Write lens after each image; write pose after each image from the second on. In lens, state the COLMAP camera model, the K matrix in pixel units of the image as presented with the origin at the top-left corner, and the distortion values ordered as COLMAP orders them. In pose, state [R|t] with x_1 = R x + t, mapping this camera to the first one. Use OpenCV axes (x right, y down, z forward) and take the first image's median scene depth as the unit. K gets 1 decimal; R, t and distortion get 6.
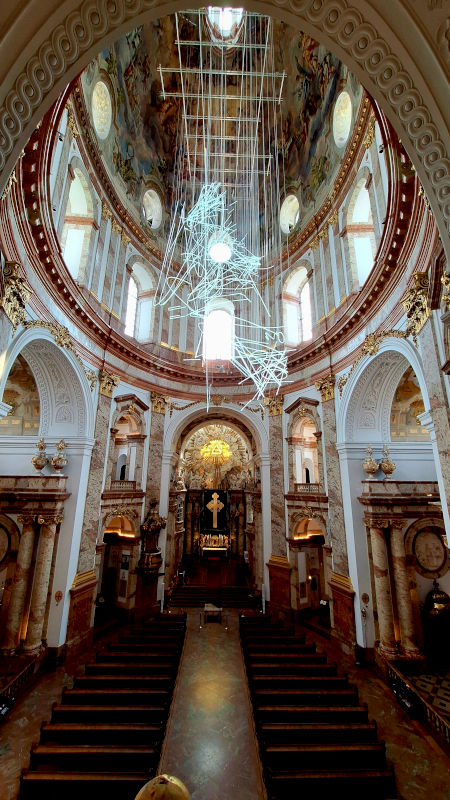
lens RADIAL K [[346.4, 0, 225.0], [0, 346.4, 400.0], [0, 0, 1]] dist [0.001663, -0.000106]
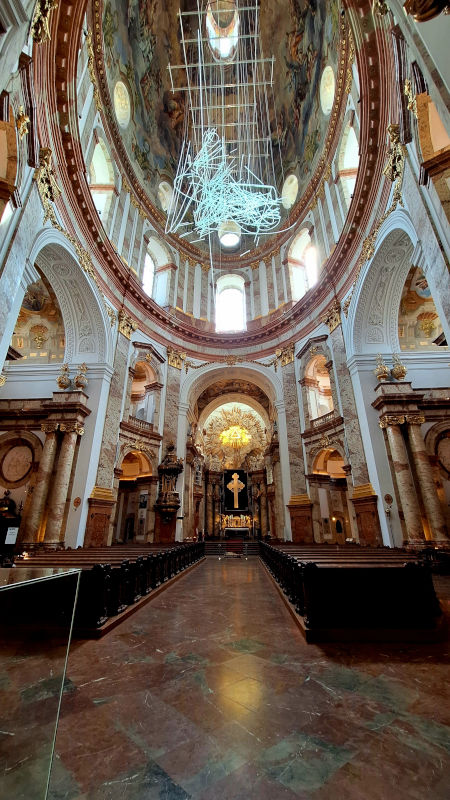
lens RADIAL K [[349.4, 0, 221.6], [0, 349.4, 402.0], [0, 0, 1]] dist [0.001188, 0.000526]
pose [[0.996203, -0.047689, -0.072836, 0.022987], [0.036652, 0.988606, -0.145993, 0.323263], [0.078969, 0.142770, 0.986601, -0.016120]]
